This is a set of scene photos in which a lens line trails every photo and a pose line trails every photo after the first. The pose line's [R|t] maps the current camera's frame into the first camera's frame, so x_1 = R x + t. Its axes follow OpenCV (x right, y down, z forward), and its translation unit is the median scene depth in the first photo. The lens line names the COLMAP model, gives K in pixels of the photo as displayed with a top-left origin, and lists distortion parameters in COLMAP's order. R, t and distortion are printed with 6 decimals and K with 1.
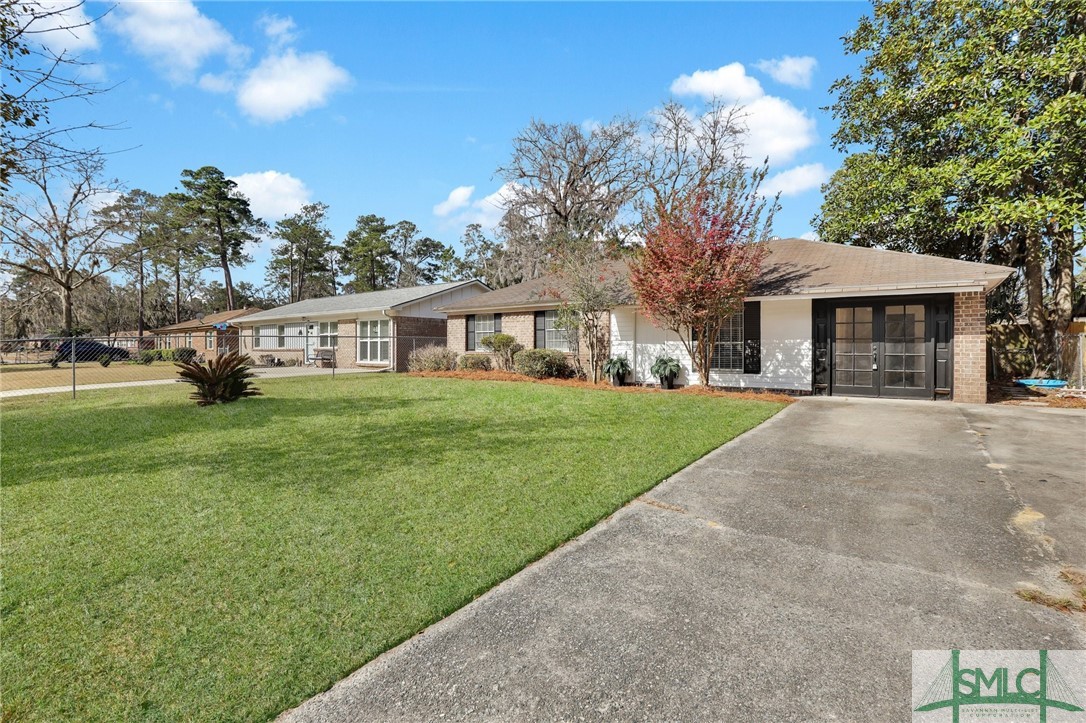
lens RADIAL K [[501.9, 0, 546.1], [0, 501.9, 353.0], [0, 0, 1]] dist [-0.034397, 0.005662]
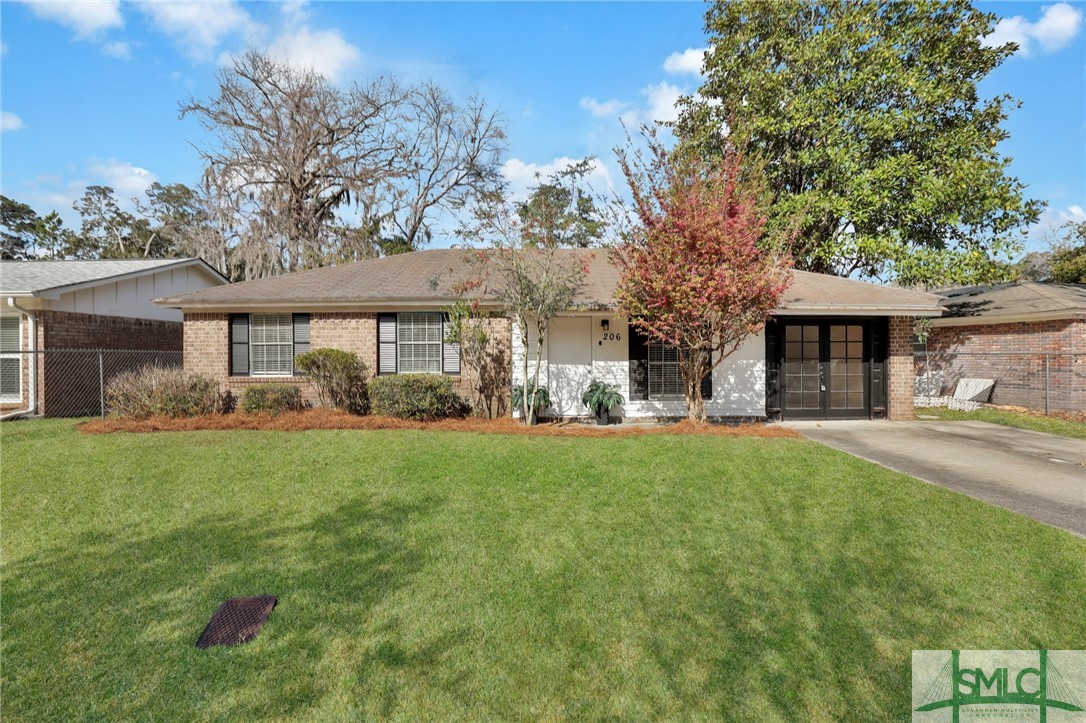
lens RADIAL K [[501.9, 0, 549.0], [0, 501.9, 358.0], [0, 0, 1]] dist [-0.034397, 0.005662]
pose [[0.803455, -0.002865, 0.595359, -0.273096], [0.009291, 0.999927, -0.007727, -0.023129], [-0.595293, 0.011740, 0.803423, 0.429140]]
